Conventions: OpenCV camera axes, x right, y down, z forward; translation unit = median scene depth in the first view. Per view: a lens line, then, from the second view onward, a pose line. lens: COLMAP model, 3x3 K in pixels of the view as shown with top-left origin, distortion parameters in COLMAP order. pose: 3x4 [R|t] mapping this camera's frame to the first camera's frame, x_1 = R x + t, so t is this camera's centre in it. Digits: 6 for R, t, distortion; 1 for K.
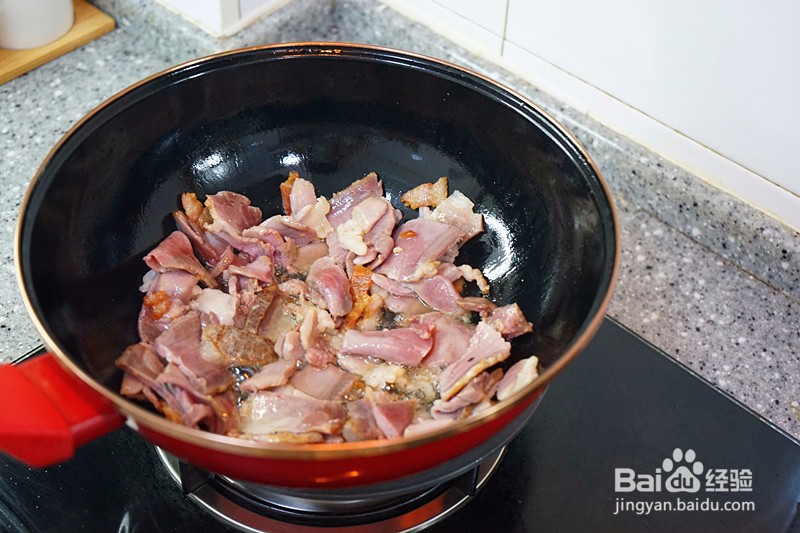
lens RADIAL K [[1124.0, 0, 400.0], [0, 1124.0, 266.5], [0, 0, 1]] dist [0.011106, 0.048018]
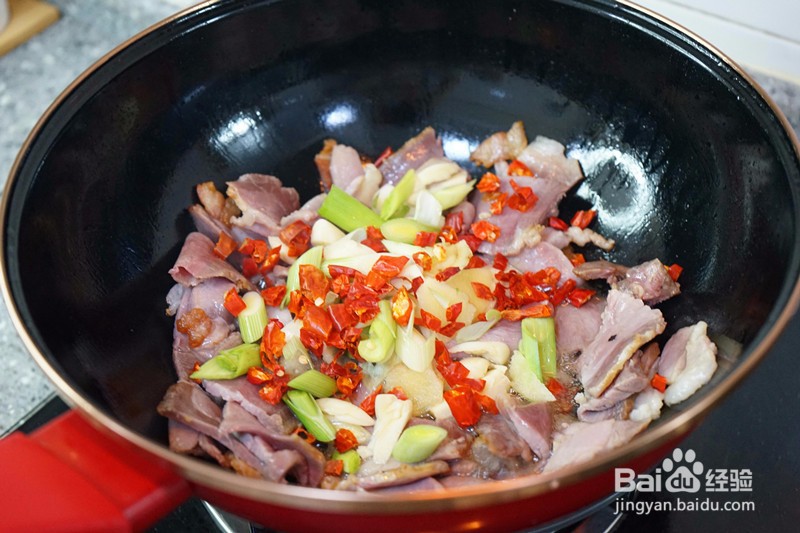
lens RADIAL K [[1124.0, 0, 400.0], [0, 1124.0, 266.5], [0, 0, 1]] dist [0.011106, 0.048018]
pose [[0.988424, -0.143234, 0.050021, -0.110309], [0.143506, 0.989648, -0.001880, 0.014323], [-0.049234, 0.009037, 0.998746, 0.235016]]
